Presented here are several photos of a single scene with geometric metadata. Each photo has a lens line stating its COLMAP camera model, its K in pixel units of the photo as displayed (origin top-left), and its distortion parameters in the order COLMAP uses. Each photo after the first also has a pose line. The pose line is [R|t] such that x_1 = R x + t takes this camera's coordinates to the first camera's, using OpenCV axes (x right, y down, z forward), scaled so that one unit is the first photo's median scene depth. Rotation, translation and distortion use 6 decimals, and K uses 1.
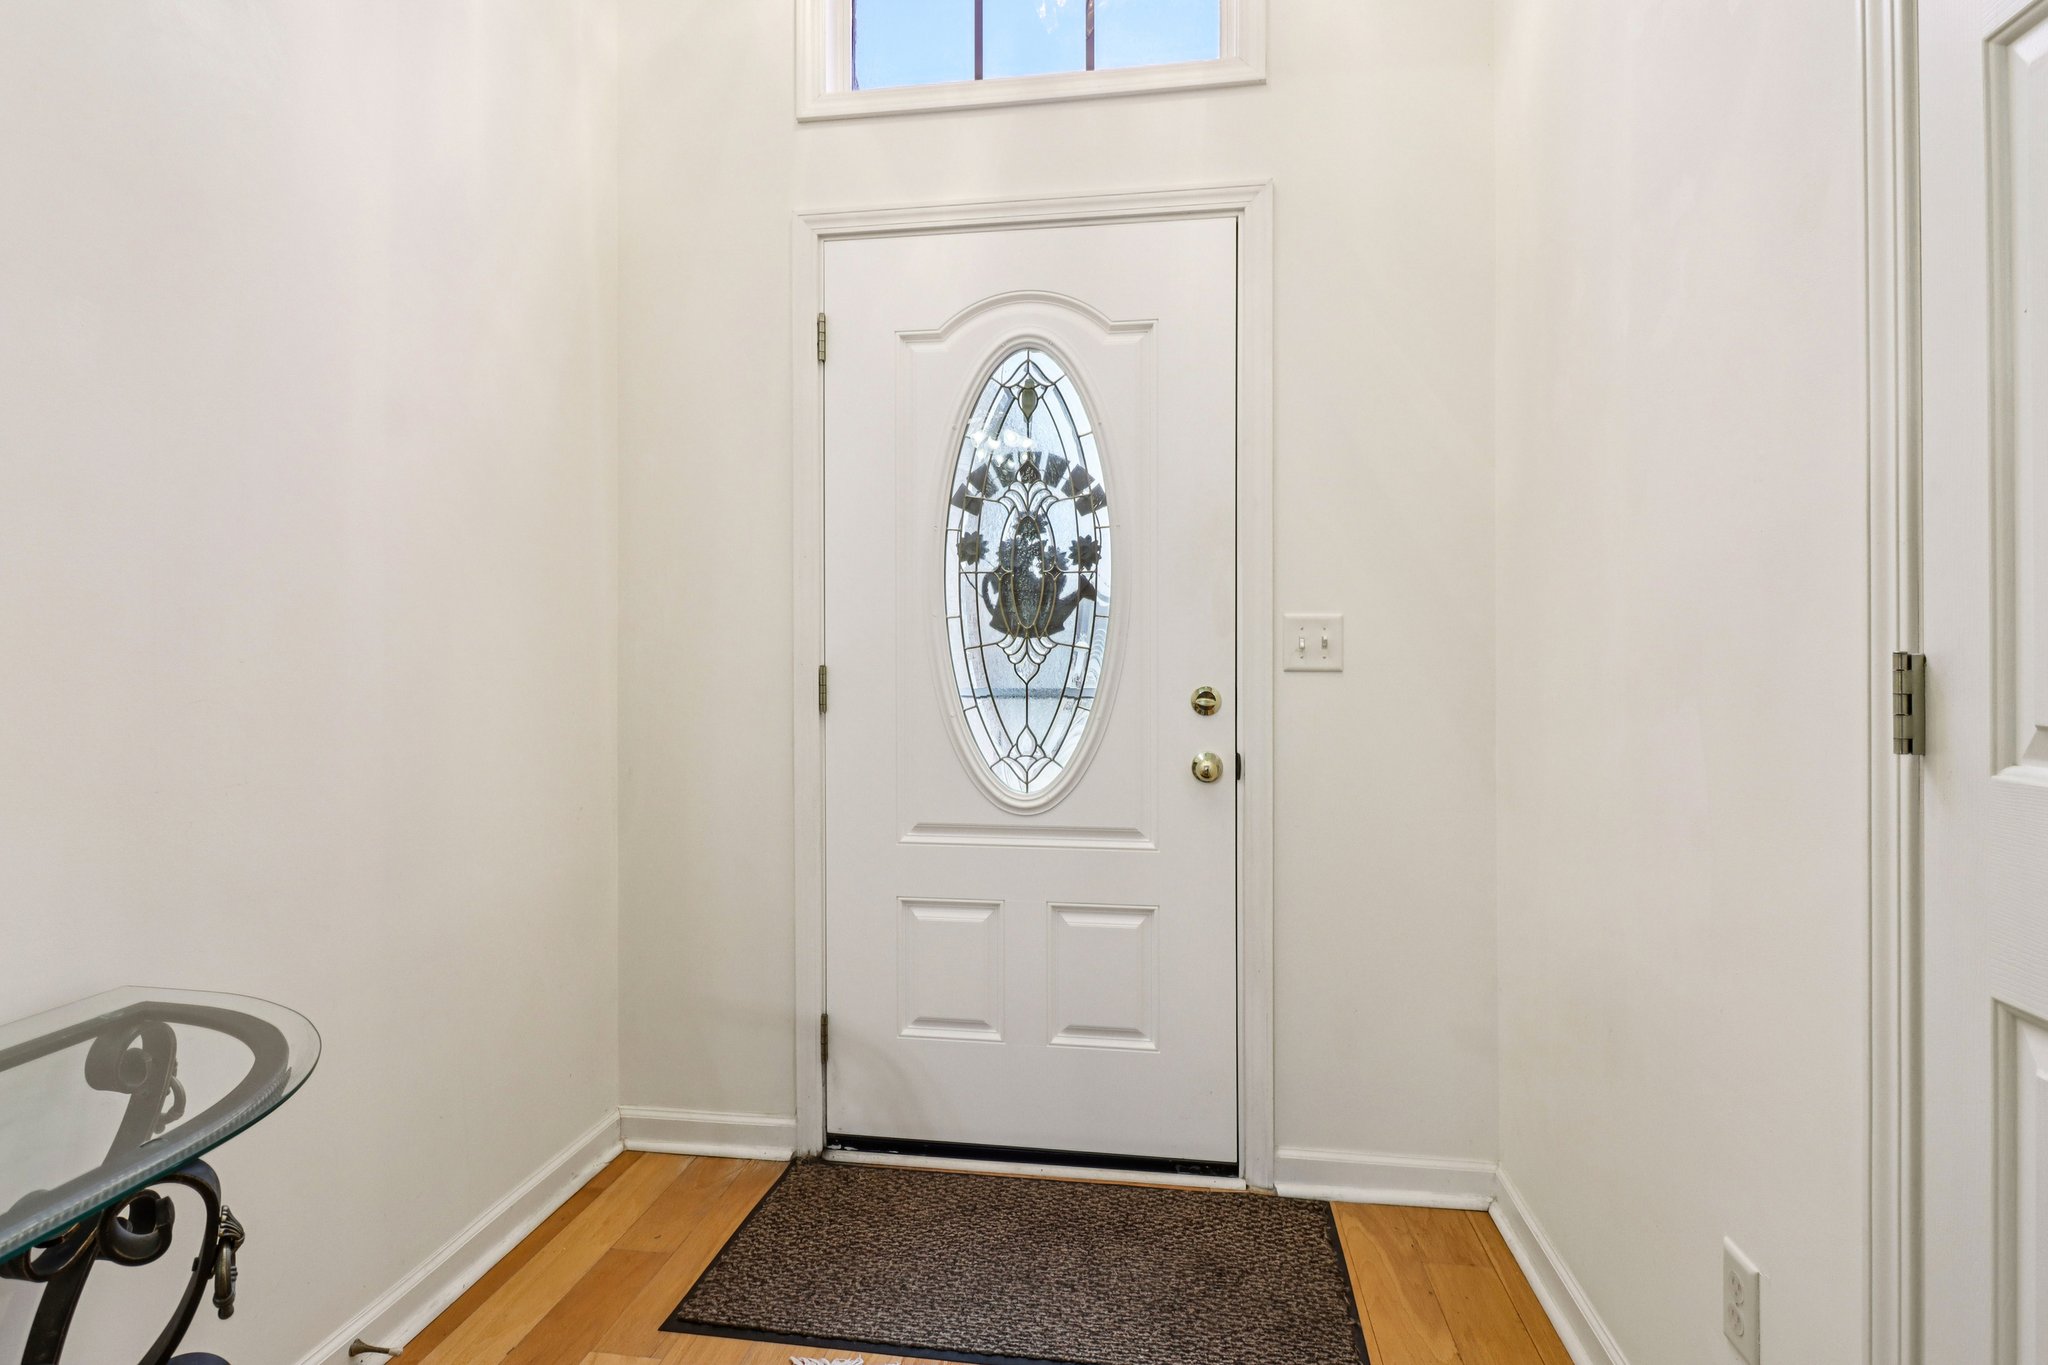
lens RADIAL K [[1025.5, 0, 1022.0], [0, 1025.5, 656.2], [0, 0, 1]] dist [0.000960, 0.000049]
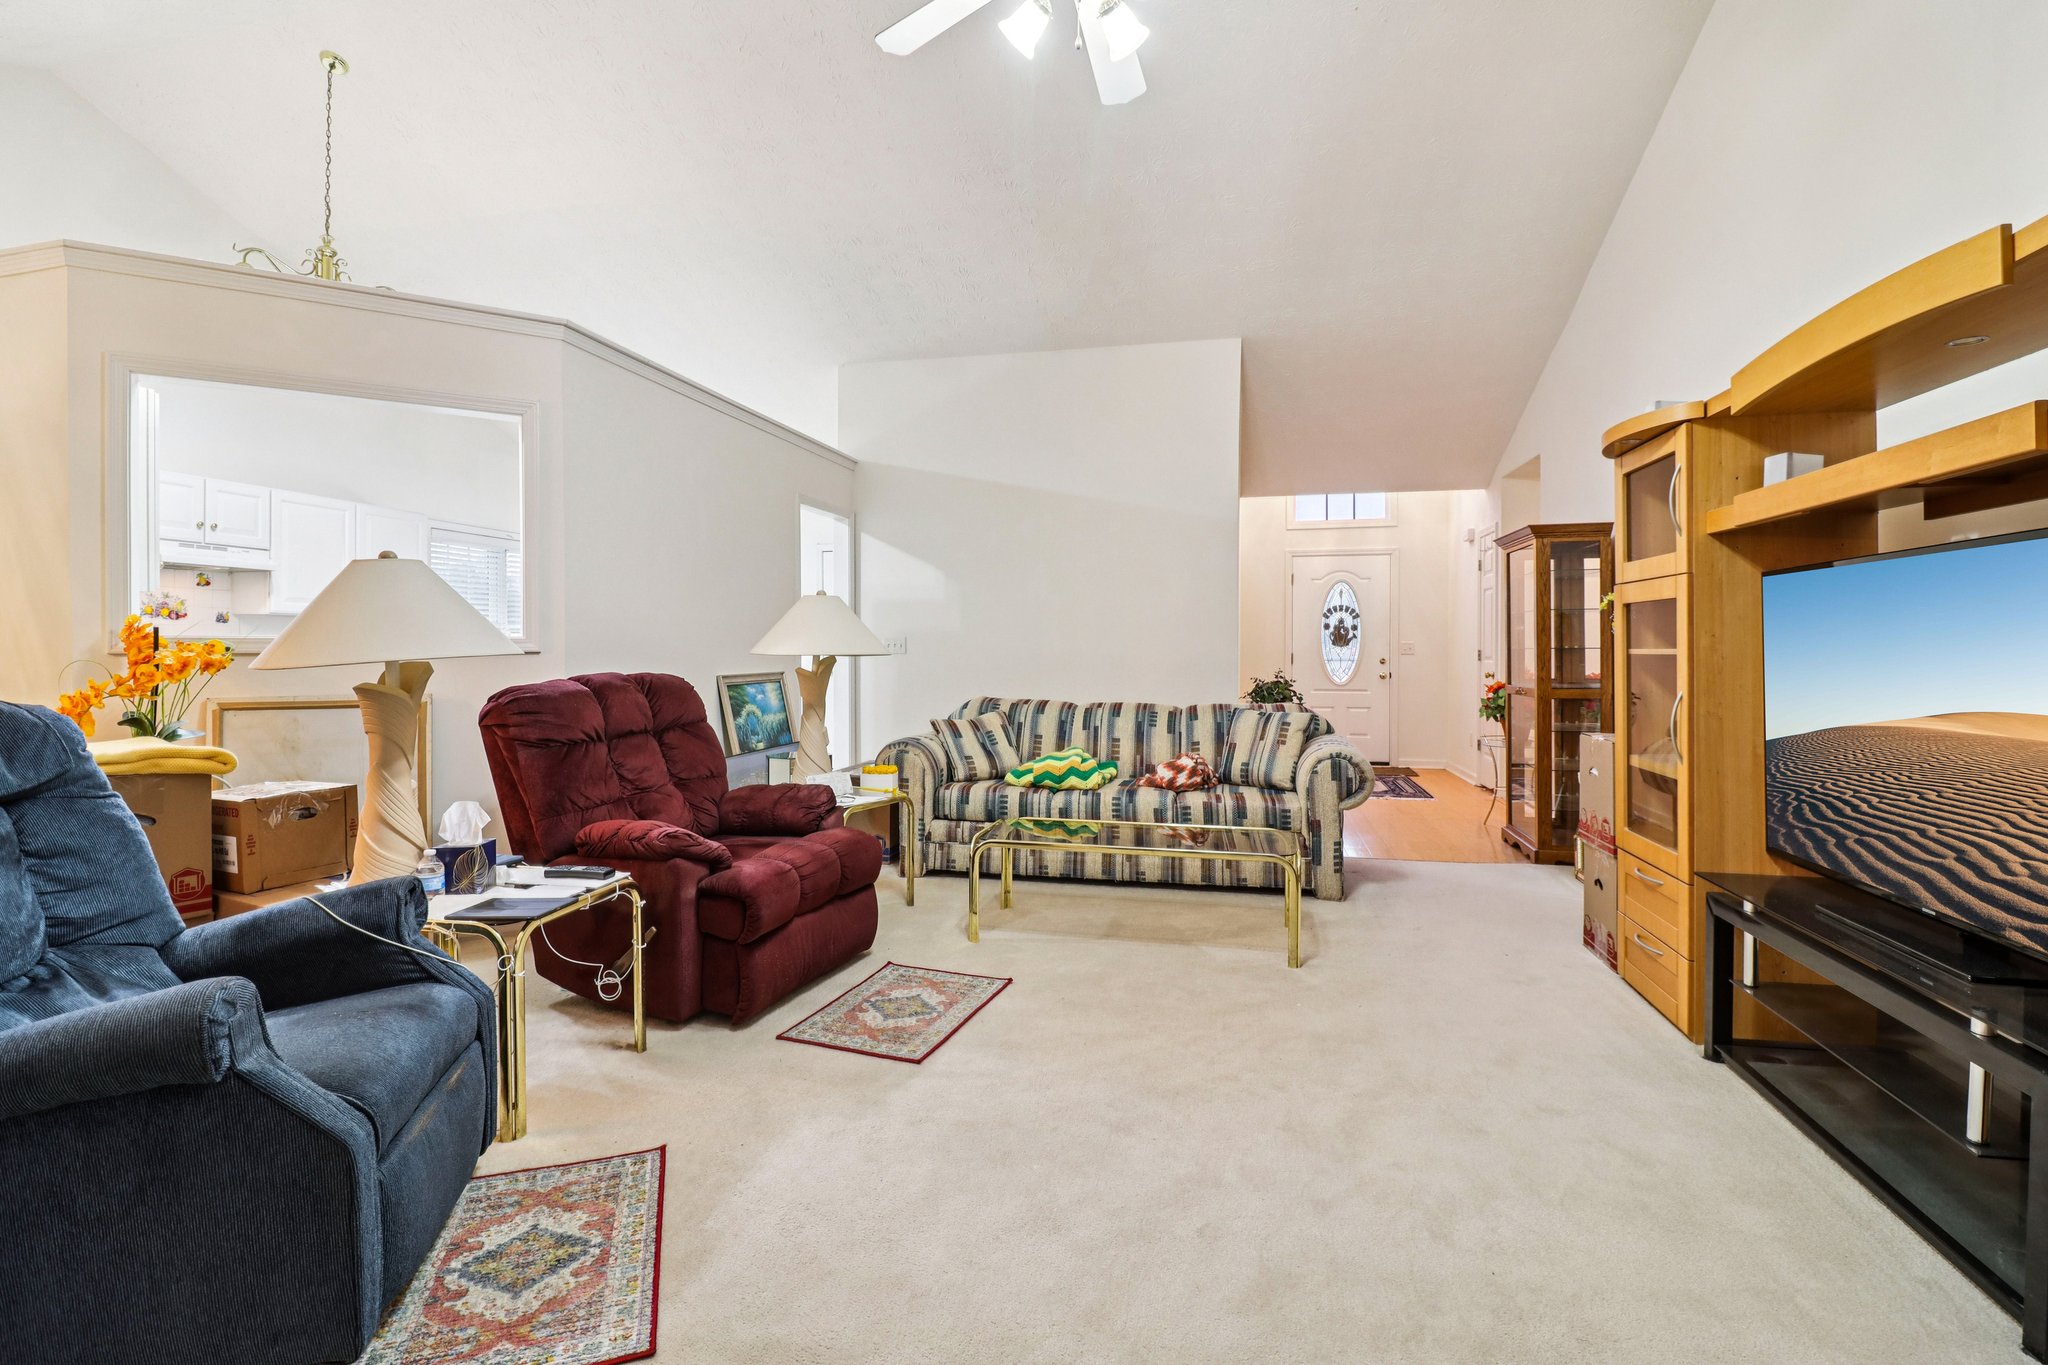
lens RADIAL K [[947.0, 0, 1020.7], [0, 947.0, 653.4], [0, 0, 1]] dist [0.000808, -0.013716]
pose [[0.996210, 0.002533, -0.086949, -1.018982], [-0.001983, 0.999978, 0.006401, -0.013128], [0.086963, -0.006205, 0.996192, -3.205588]]
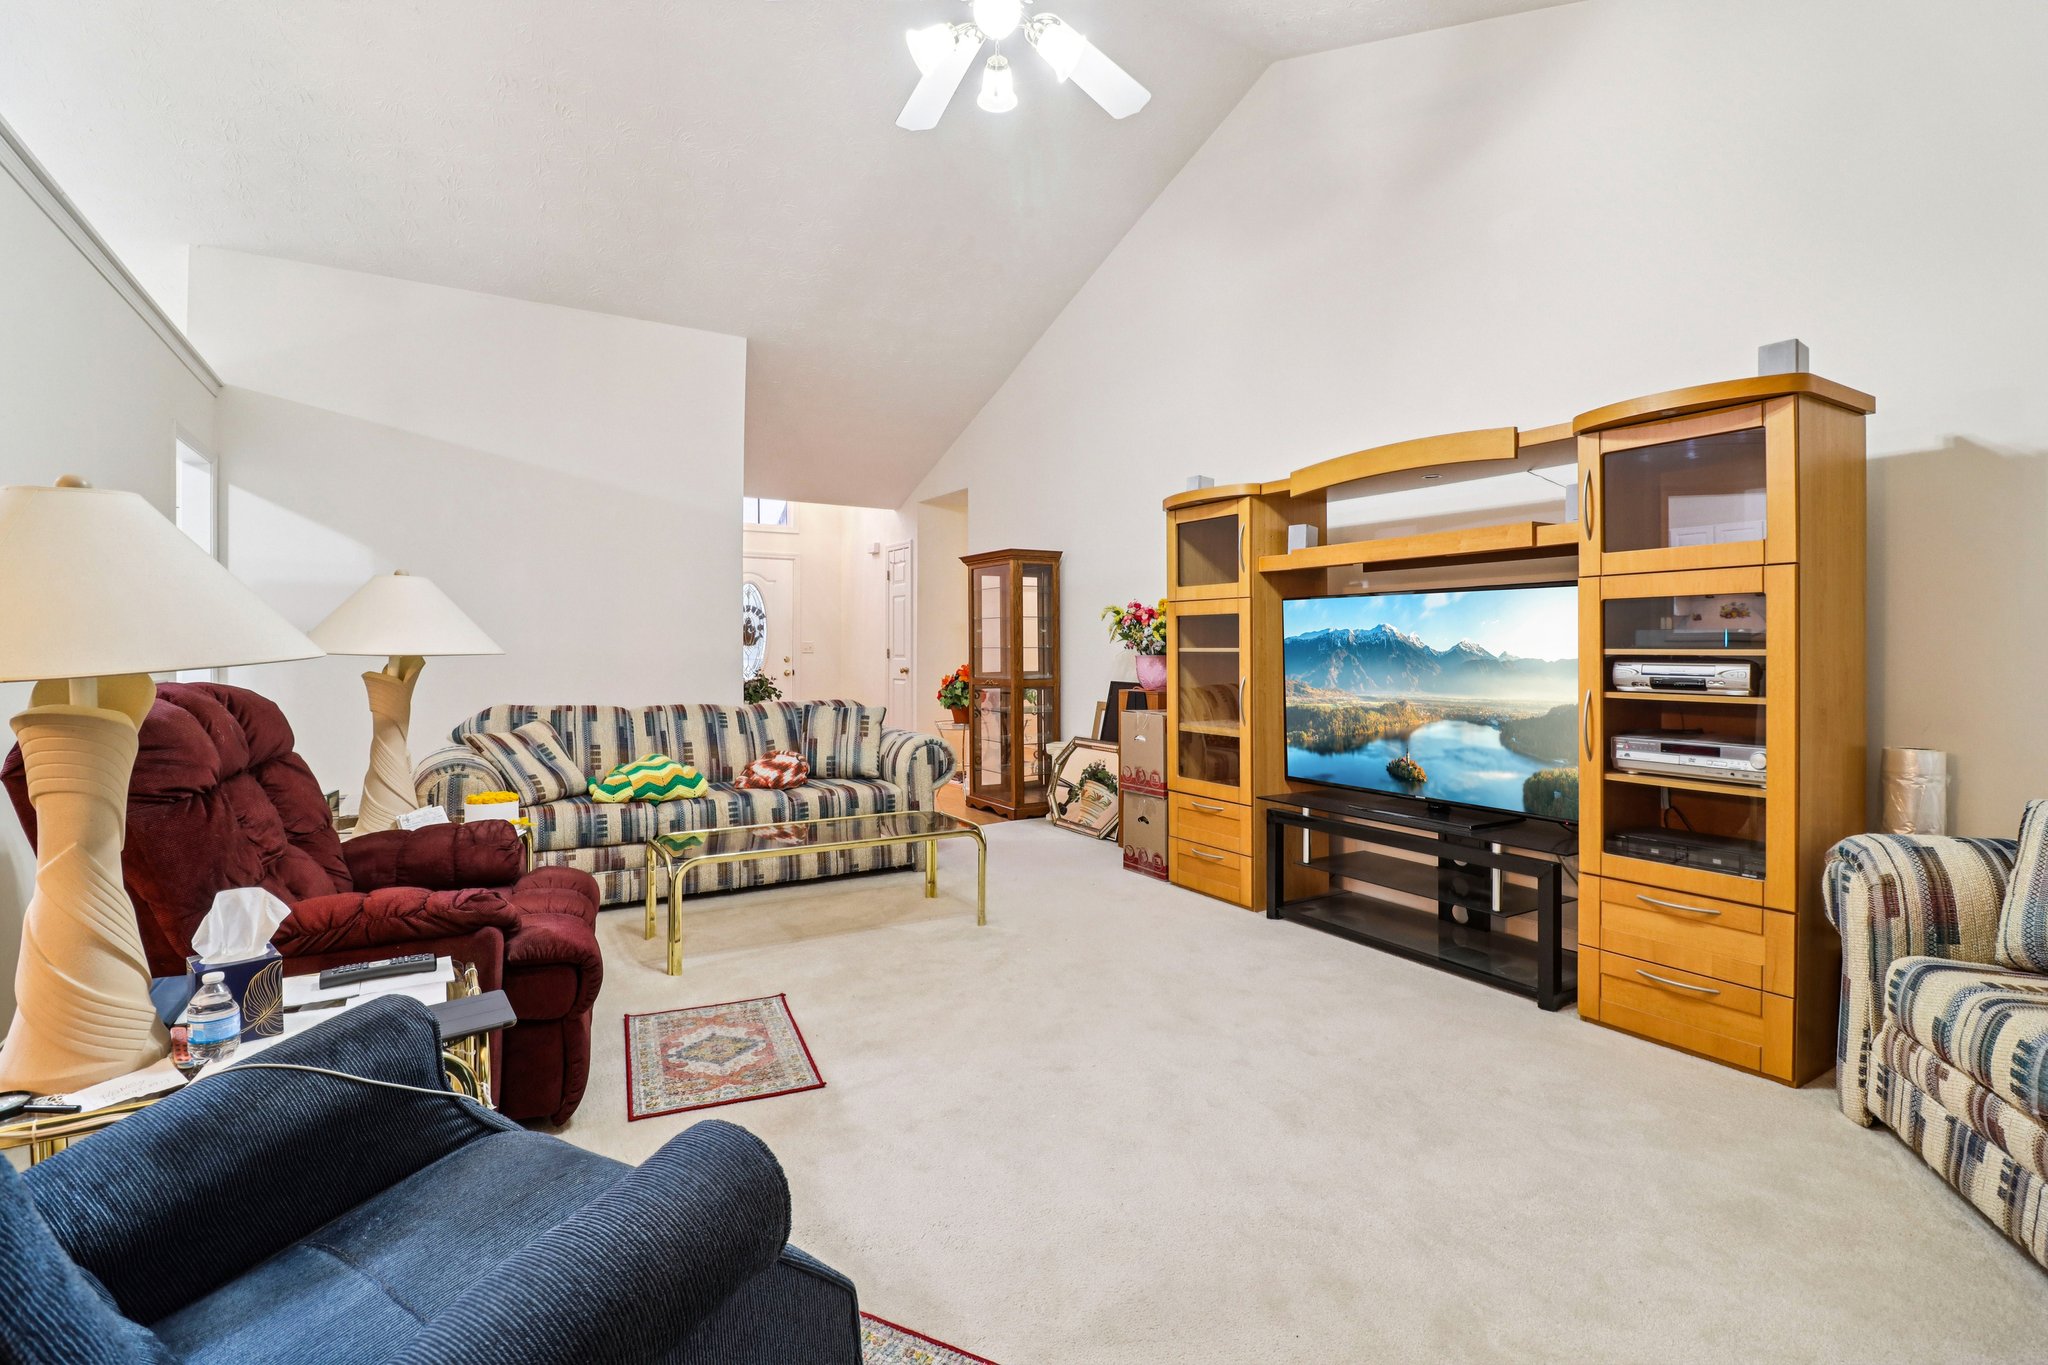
lens RADIAL K [[954.2, 0, 1015.1], [0, 954.2, 643.4], [0, 0, 1]] dist [-0.001972, -0.000564]
pose [[0.775322, 0.006670, 0.631531, -1.763764], [-0.003996, 0.999976, -0.005656, -0.009476], [-0.631554, 0.001861, 0.775330, -3.060063]]
